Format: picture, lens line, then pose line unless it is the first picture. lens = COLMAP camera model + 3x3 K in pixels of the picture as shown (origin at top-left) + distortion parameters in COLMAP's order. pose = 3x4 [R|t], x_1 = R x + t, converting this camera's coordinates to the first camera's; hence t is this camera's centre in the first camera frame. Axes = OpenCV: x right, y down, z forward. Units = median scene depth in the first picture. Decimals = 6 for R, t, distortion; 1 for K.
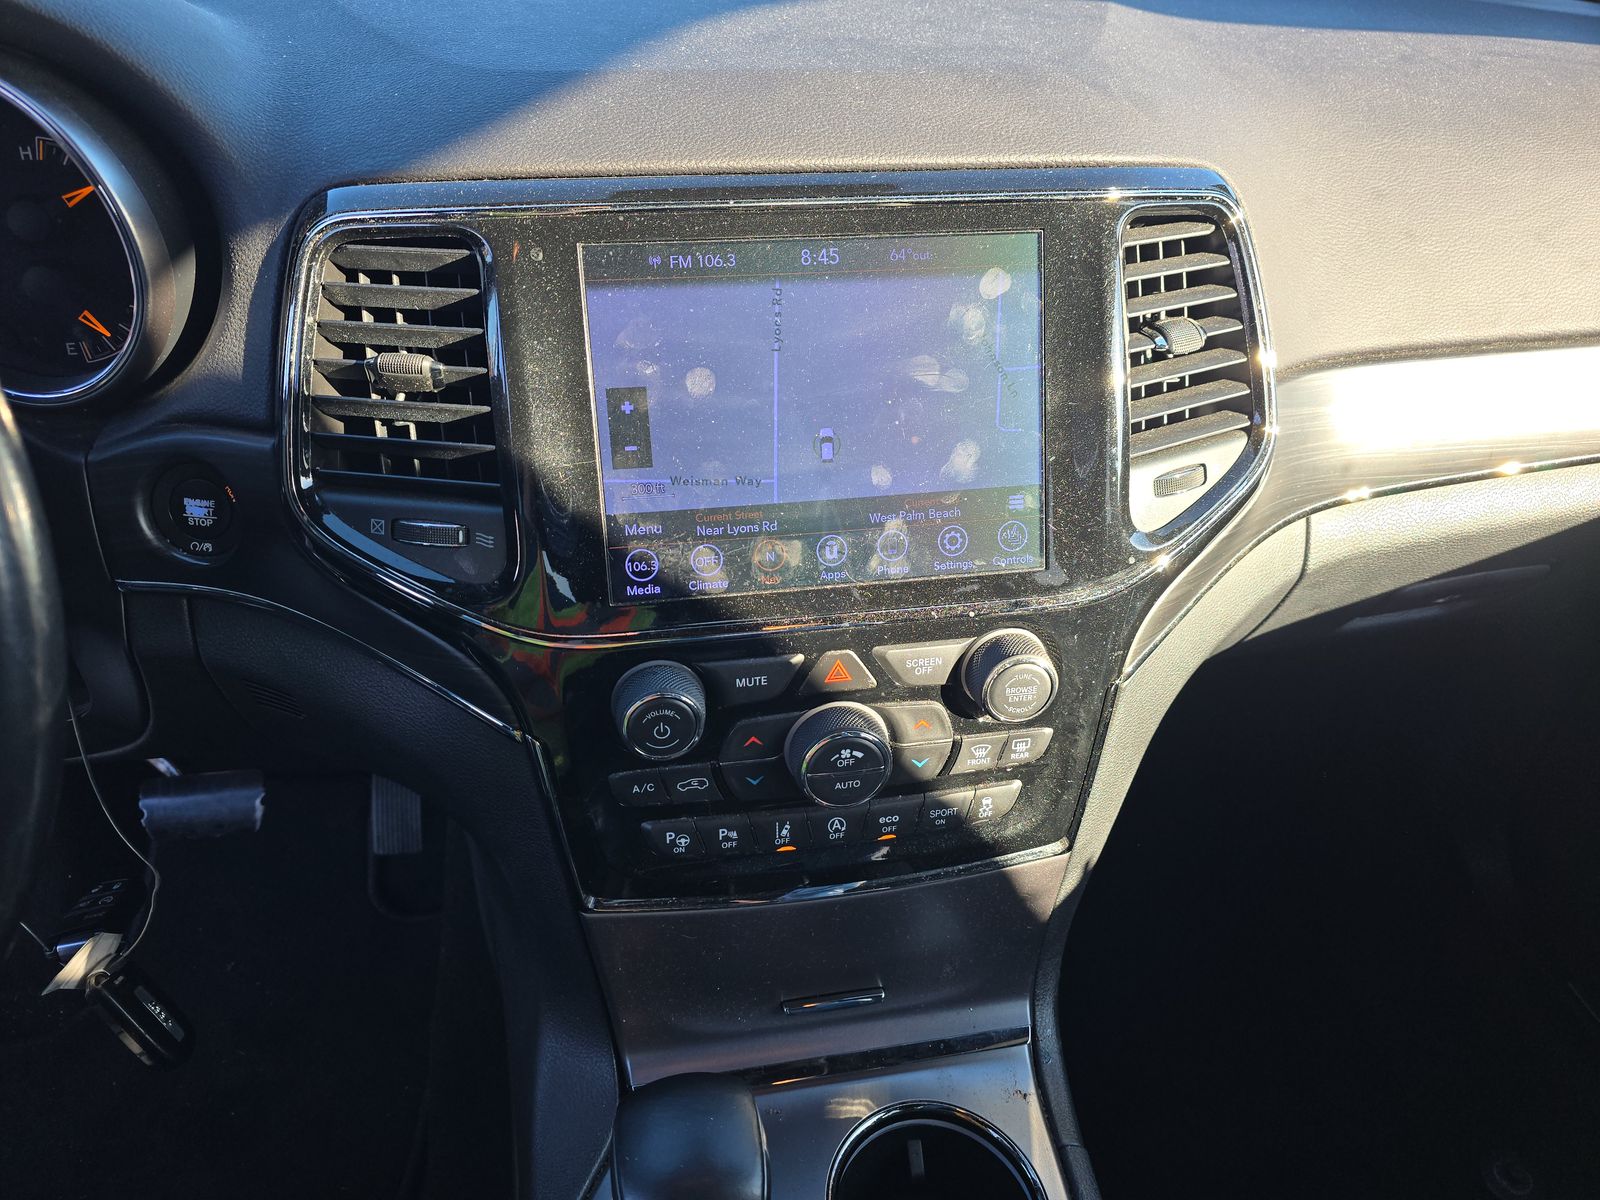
lens RADIAL K [[1141.9, 0, 805.8], [0, 1141.9, 596.7], [0, 0, 1]] dist [0.022065, -0.008904]
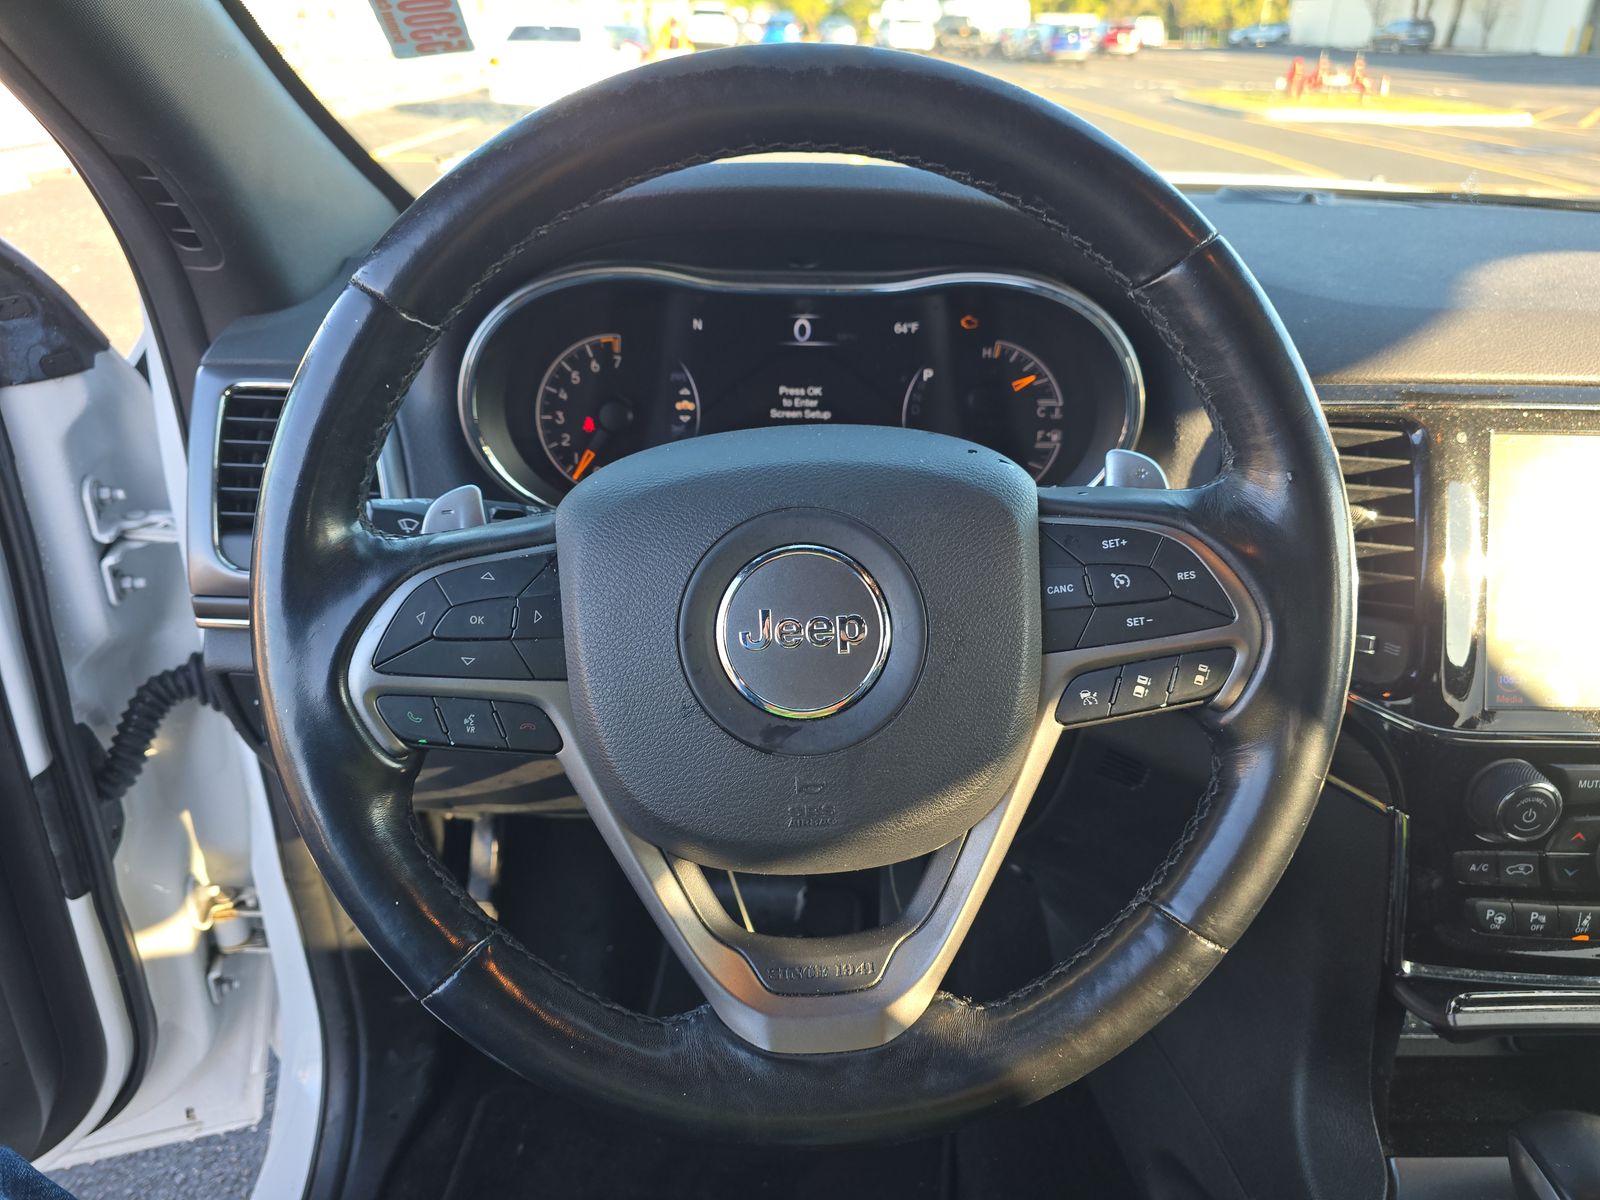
lens RADIAL K [[1141.9, 0, 805.8], [0, 1141.9, 596.7], [0, 0, 1]] dist [0.022065, -0.008904]
pose [[0.988421, 0.065532, -0.136857, -0.705625], [-0.087255, 0.983365, -0.159308, 0.143910], [0.124141, 0.169404, 0.977697, -0.325231]]
